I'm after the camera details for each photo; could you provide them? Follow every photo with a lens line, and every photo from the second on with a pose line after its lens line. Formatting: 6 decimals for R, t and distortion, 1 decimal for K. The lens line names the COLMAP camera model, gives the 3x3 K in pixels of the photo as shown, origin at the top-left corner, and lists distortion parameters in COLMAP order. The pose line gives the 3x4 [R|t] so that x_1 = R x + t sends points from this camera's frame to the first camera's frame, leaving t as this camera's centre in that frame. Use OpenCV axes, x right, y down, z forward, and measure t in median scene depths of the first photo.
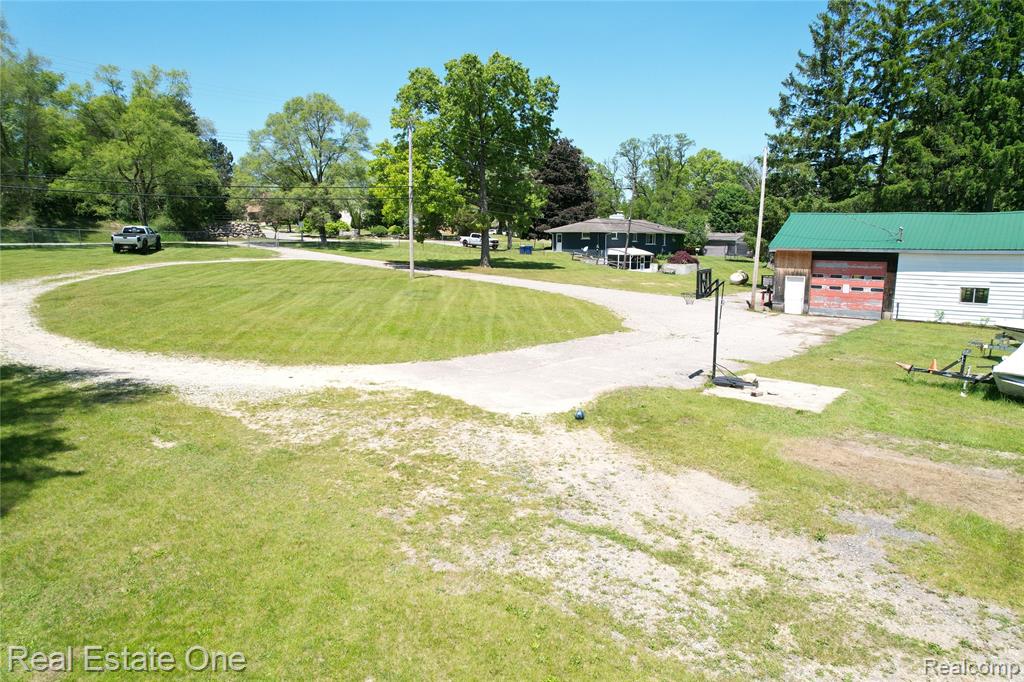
lens RADIAL K [[650.5, 0, 515.2], [0, 650.5, 345.3], [0, 0, 1]] dist [-0.065404, 0.052474]
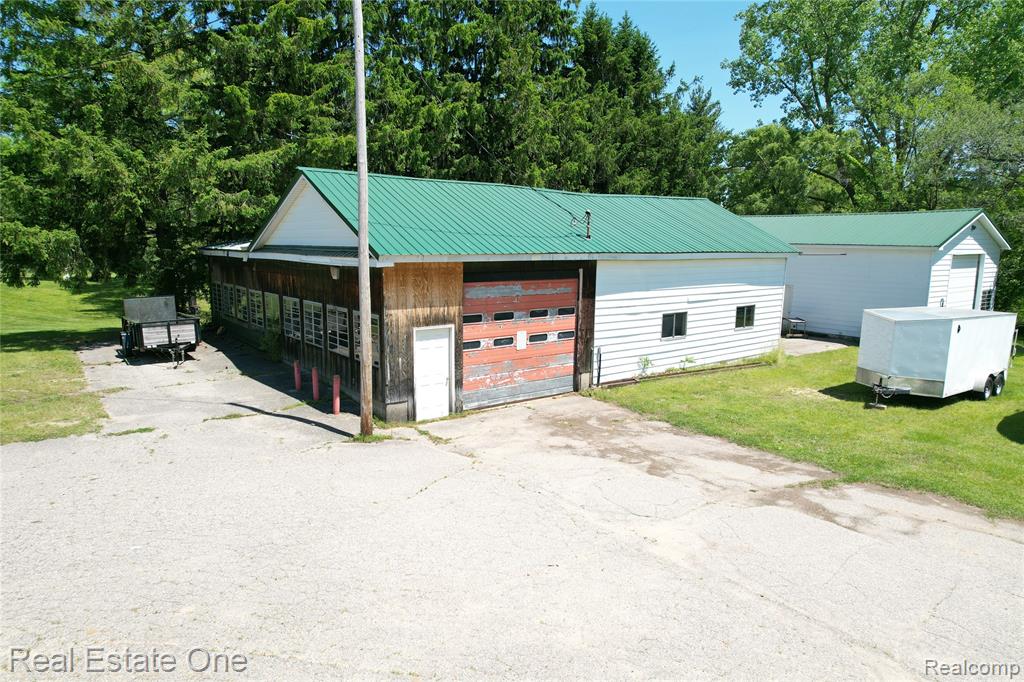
lens RADIAL K [[650.5, 0, 522.6], [0, 650.5, 355.4], [0, 0, 1]] dist [-0.065404, 0.052474]
pose [[0.226457, -0.173664, 0.958414, 0.049846], [0.148044, 0.978682, 0.142356, -0.110369], [-0.962705, 0.109650, 0.247339, 0.677214]]
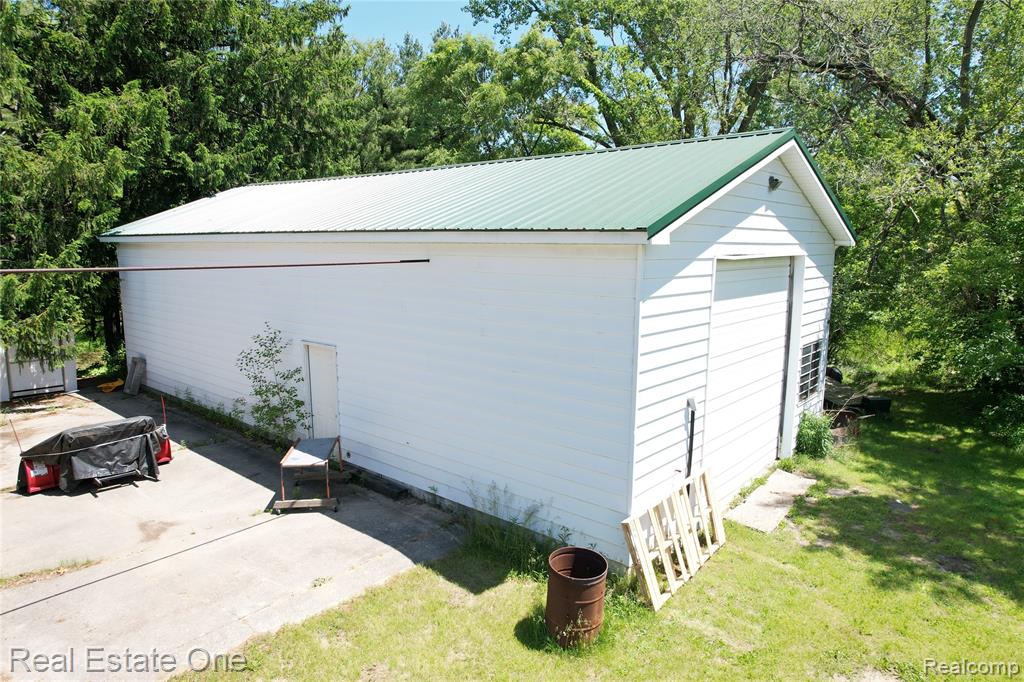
lens RADIAL K [[650.5, 0, 513.6], [0, 650.5, 342.5], [0, 0, 1]] dist [-0.065404, 0.052474]
pose [[0.025188, -0.164328, 0.986084, 0.510029], [0.144878, 0.976584, 0.159044, -0.075135], [-0.989129, 0.138856, 0.048406, 0.490338]]
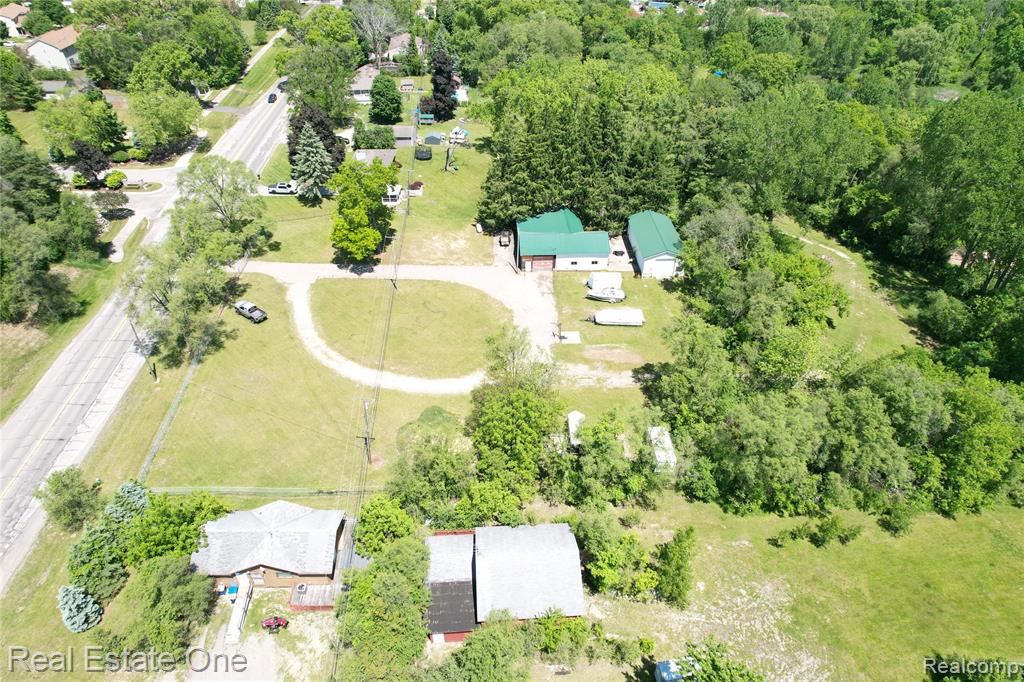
lens RADIAL K [[650.5, 0, 516.7], [0, 650.5, 345.2], [0, 0, 1]] dist [-0.065404, 0.052474]
pose [[0.742728, -0.405719, 0.532679, -1.217458], [0.100148, 0.853887, 0.510732, -1.137838], [-0.662061, -0.325988, 0.674838, -1.046713]]
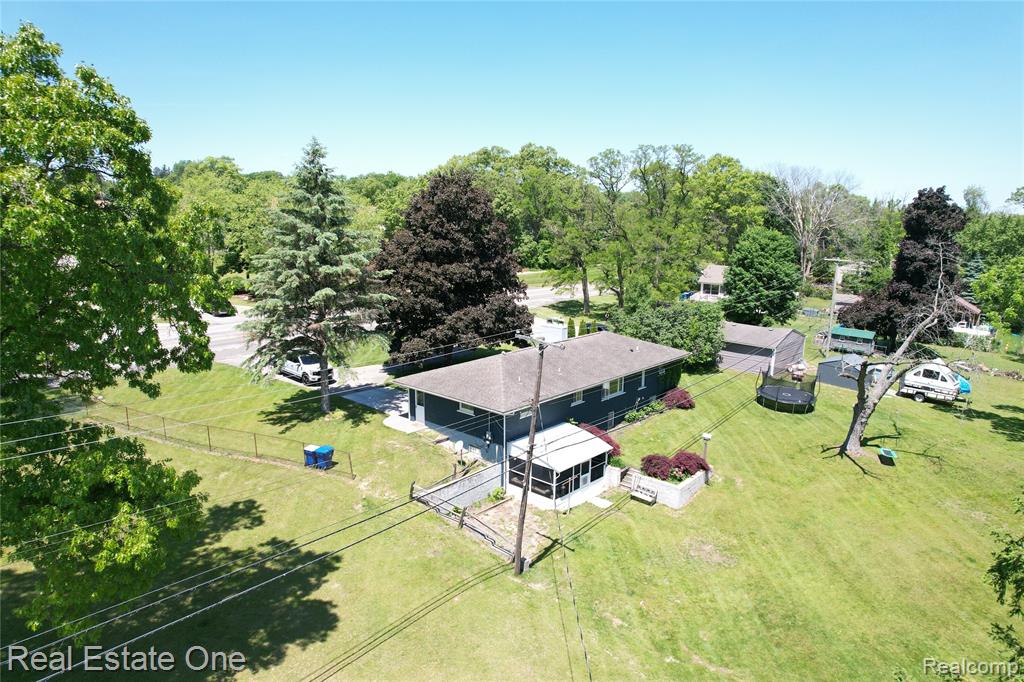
lens RADIAL K [[650.5, 0, 514.9], [0, 650.5, 345.4], [0, 0, 1]] dist [-0.065404, 0.052474]
pose [[0.999935, 0.009643, -0.006163, 0.251478], [-0.009406, 0.999256, 0.037409, -0.397206], [0.006519, -0.037348, 0.999281, 0.923647]]
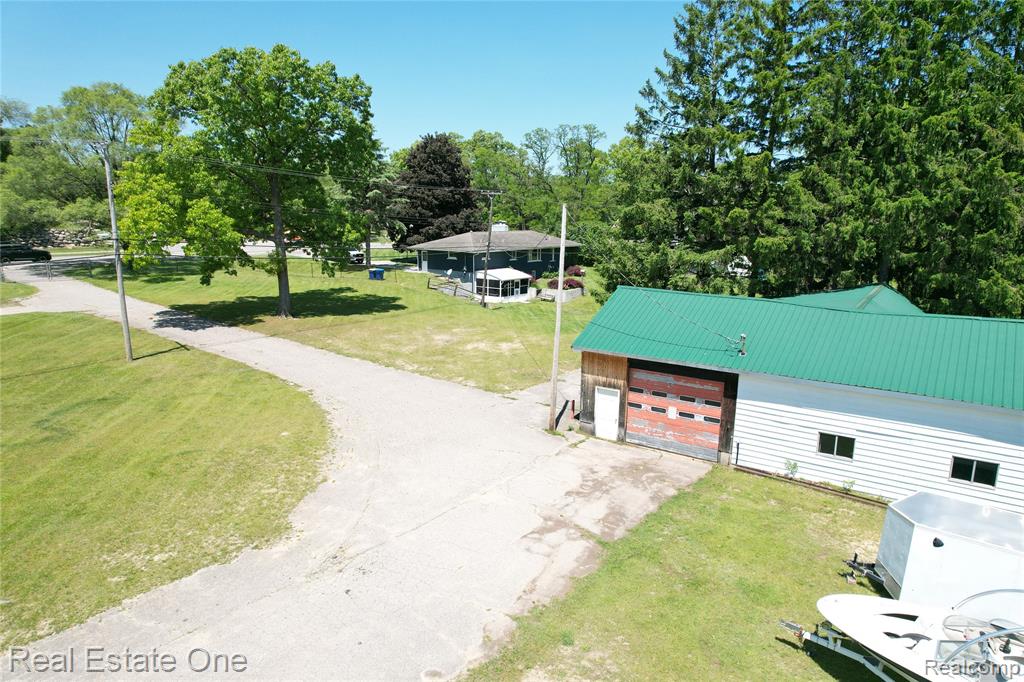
lens RADIAL K [[650.5, 0, 518.0], [0, 650.5, 344.9], [0, 0, 1]] dist [-0.065404, 0.052474]
pose [[0.997295, -0.006467, 0.073224, 0.227031], [0.003498, 0.999170, 0.040595, -0.146745], [-0.073426, -0.040229, 0.996489, 0.237685]]
